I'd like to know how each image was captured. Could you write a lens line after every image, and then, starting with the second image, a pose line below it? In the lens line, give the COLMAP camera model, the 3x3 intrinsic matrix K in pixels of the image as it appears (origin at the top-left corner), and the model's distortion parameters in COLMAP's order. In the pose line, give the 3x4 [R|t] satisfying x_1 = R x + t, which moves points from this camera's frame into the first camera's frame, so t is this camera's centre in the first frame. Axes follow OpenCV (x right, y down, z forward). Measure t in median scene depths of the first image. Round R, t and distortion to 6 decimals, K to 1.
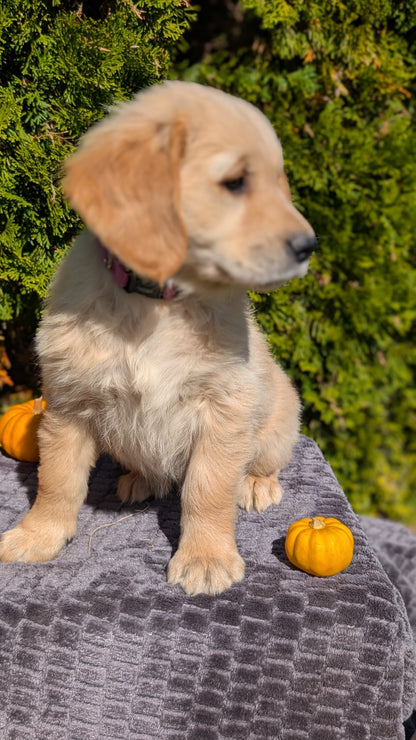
lens RADIAL K [[875.3, 0, 188.5], [0, 875.3, 355.5], [0, 0, 1]] dist [-0.032978, 0.000000]
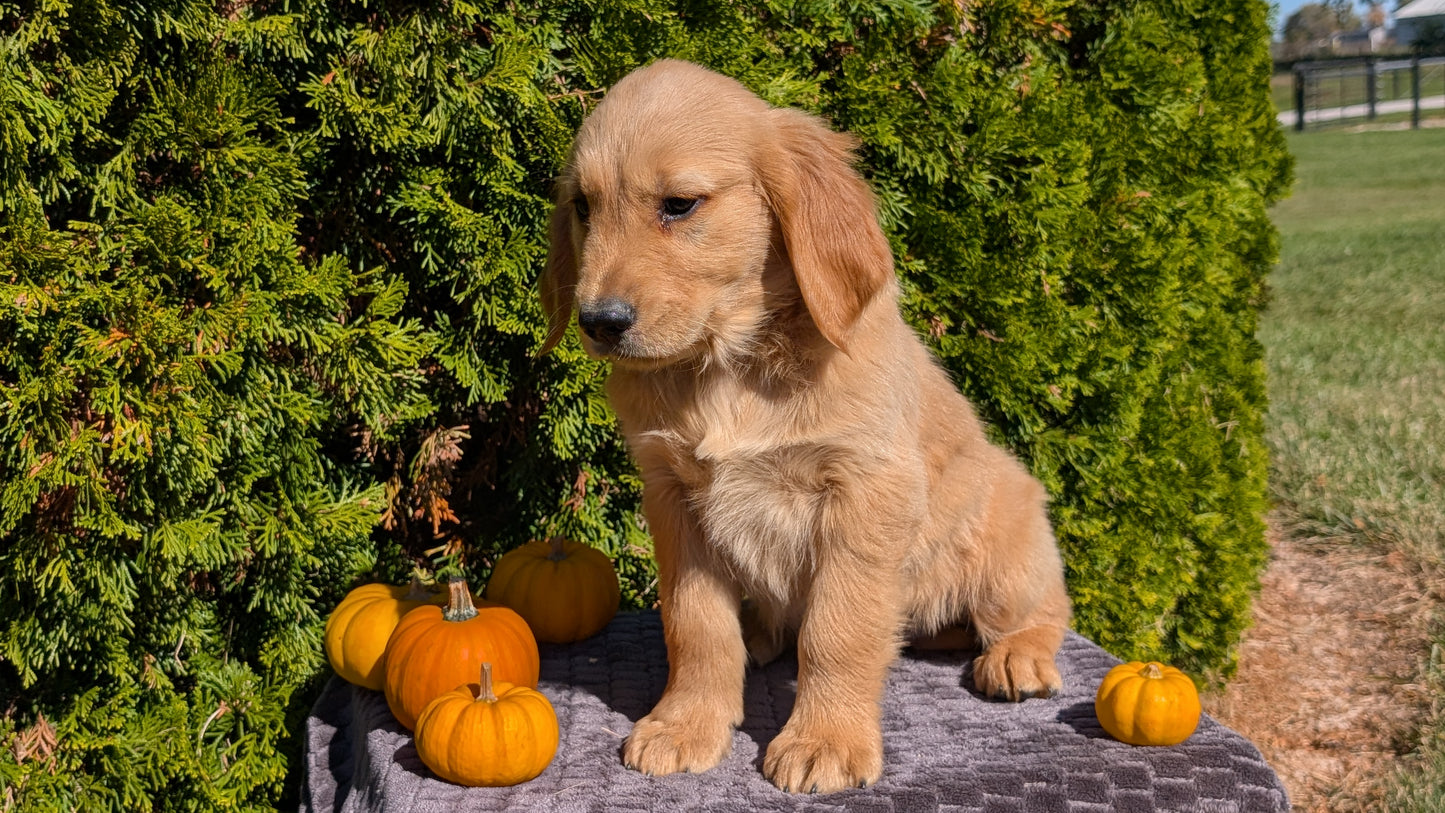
lens RADIAL K [[1819.2, 0, 733.5], [0, 1819.2, 353.3], [0, 0, 1]] dist [-0.001295, 0.000000]
pose [[0.967131, -0.030573, 0.252433, -0.329668], [0.056413, 0.993804, -0.095769, 0.047253], [-0.247941, 0.106861, 0.962864, -0.197802]]
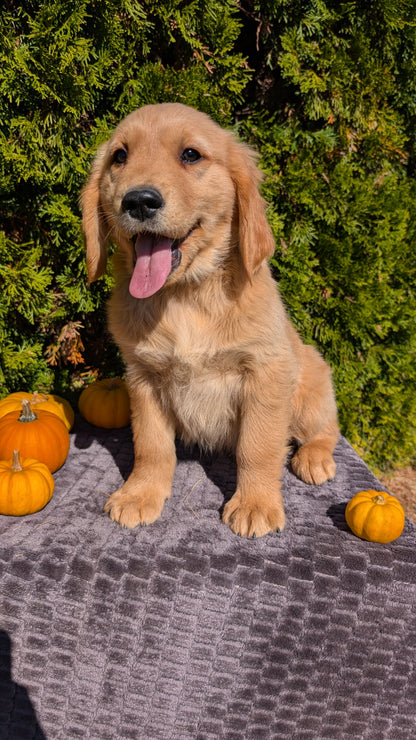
lens RADIAL K [[582.6, 0, 207.3], [0, 582.6, 361.4], [0, 0, 1]] dist [-0.030256, 0.026245]
pose [[0.995728, 0.042900, 0.081759, -0.098342], [-0.044744, 0.998781, 0.020856, 0.004351], [-0.080765, -0.024425, 0.996434, 0.153202]]
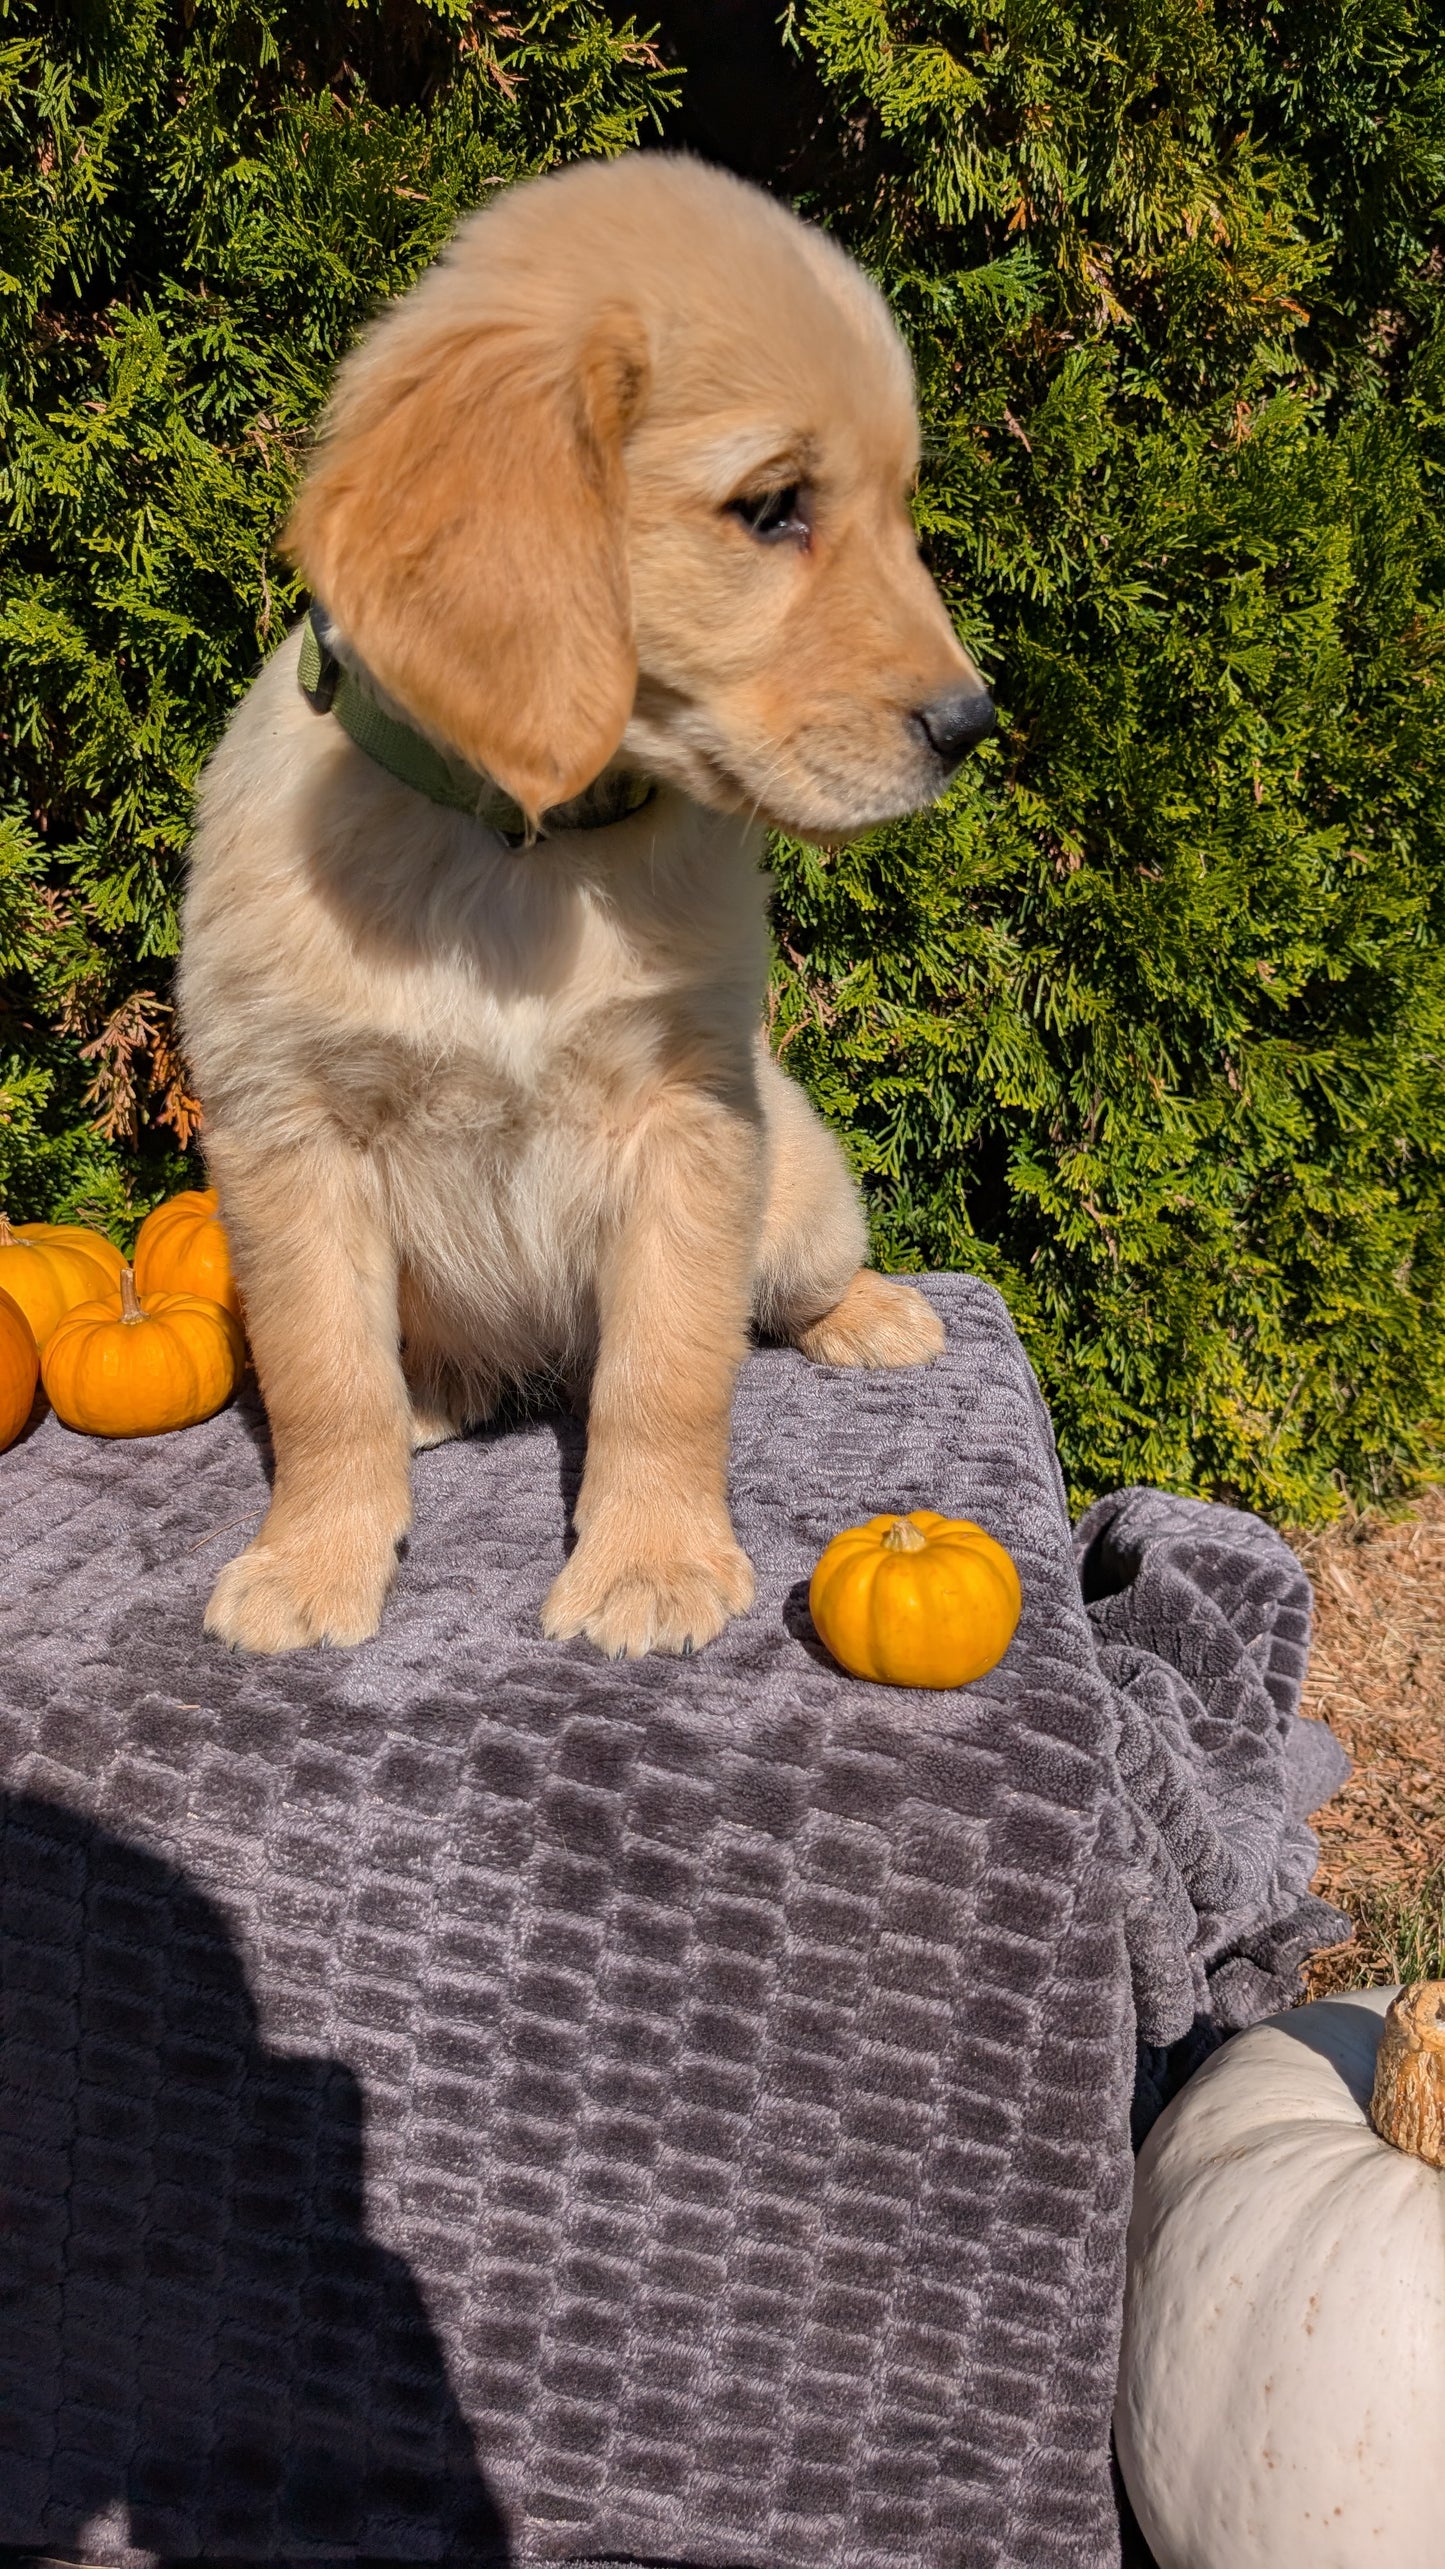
lens RADIAL K [[2022.6, 0, 694.5], [0, 2022.6, 1283.6], [0, 0, 1]] dist [-0.030256, 0.026245]
pose [[0.993676, 0.014847, -0.111297, 0.105118], [-0.006102, 0.996895, 0.078506, 0.027557], [0.112117, -0.077331, 0.990681, 0.140770]]
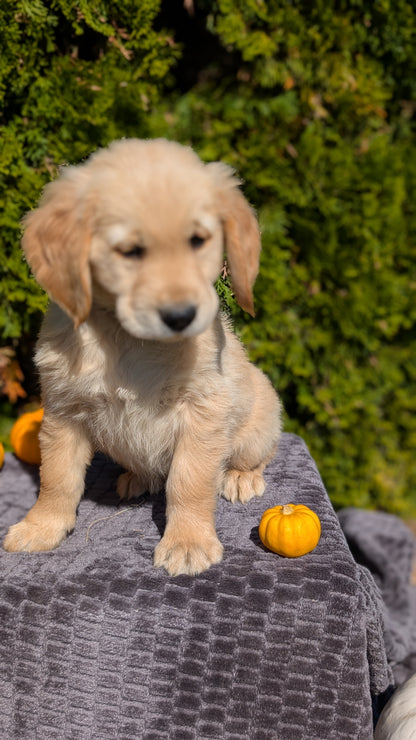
lens RADIAL K [[875.3, 0, 188.7], [0, 875.3, 348.8], [0, 0, 1]] dist [-0.032978, 0.000000]
pose [[0.998432, -0.032601, -0.045500, 0.053039], [0.031645, 0.999266, -0.021589, 0.005018], [0.046171, 0.020115, 0.998731, -0.079587]]
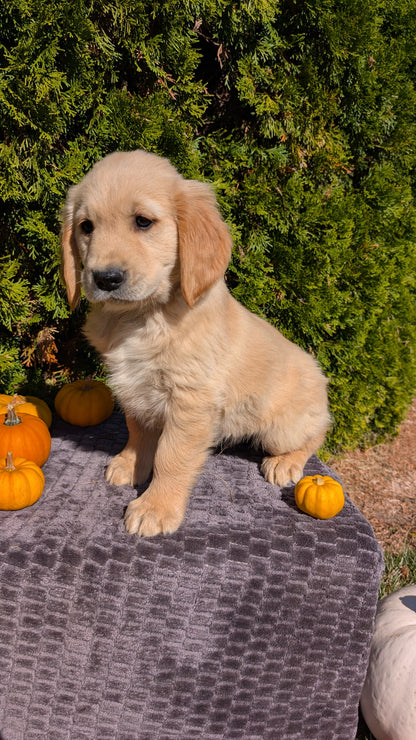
lens RADIAL K [[582.6, 0, 220.6], [0, 582.6, 353.0], [0, 0, 1]] dist [-0.030256, 0.026245]
pose [[0.983905, 0.028211, 0.176453, -0.117665], [-0.035250, 0.998698, 0.036886, -0.027043], [-0.175182, -0.042512, 0.983618, 0.079103]]
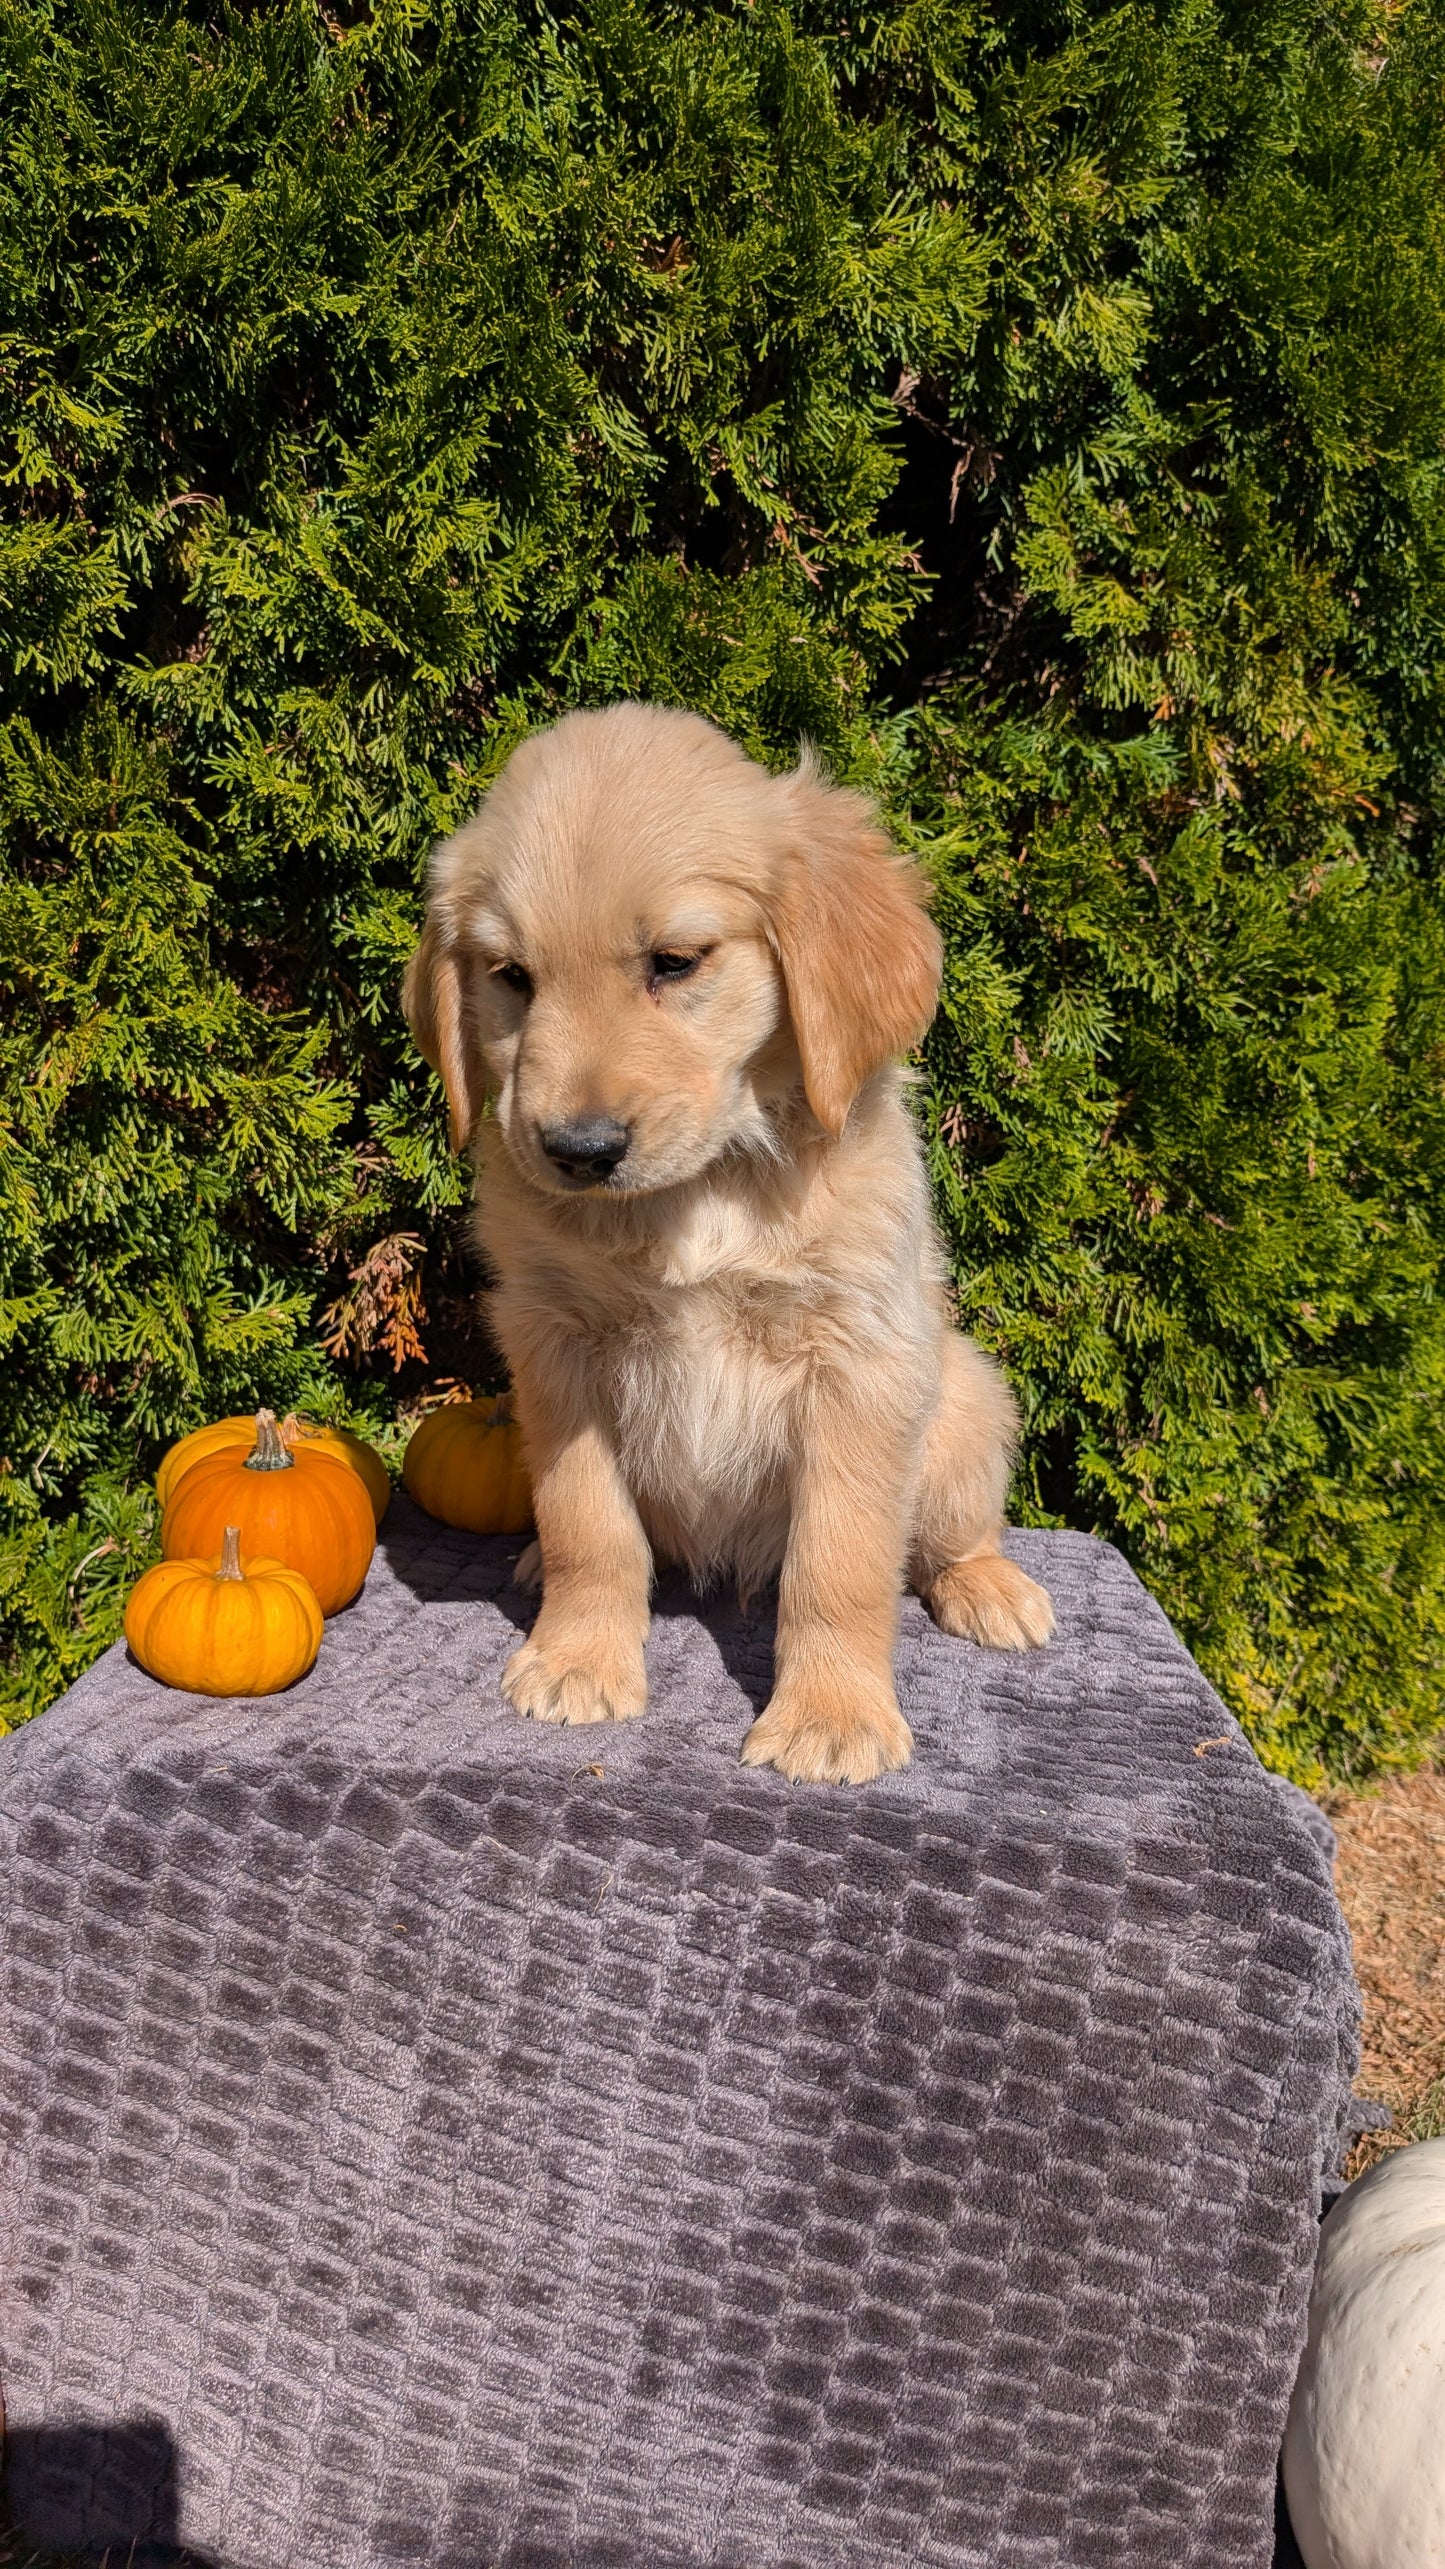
lens RADIAL K [[2022.6, 0, 719.4], [0, 2022.6, 1260.9], [0, 0, 1]] dist [-0.030256, 0.026245]
pose [[0.995516, 0.094060, -0.010037, -0.054580], [-0.094585, 0.991268, -0.091880, 0.061702], [0.001307, 0.092417, 0.995719, -0.021435]]
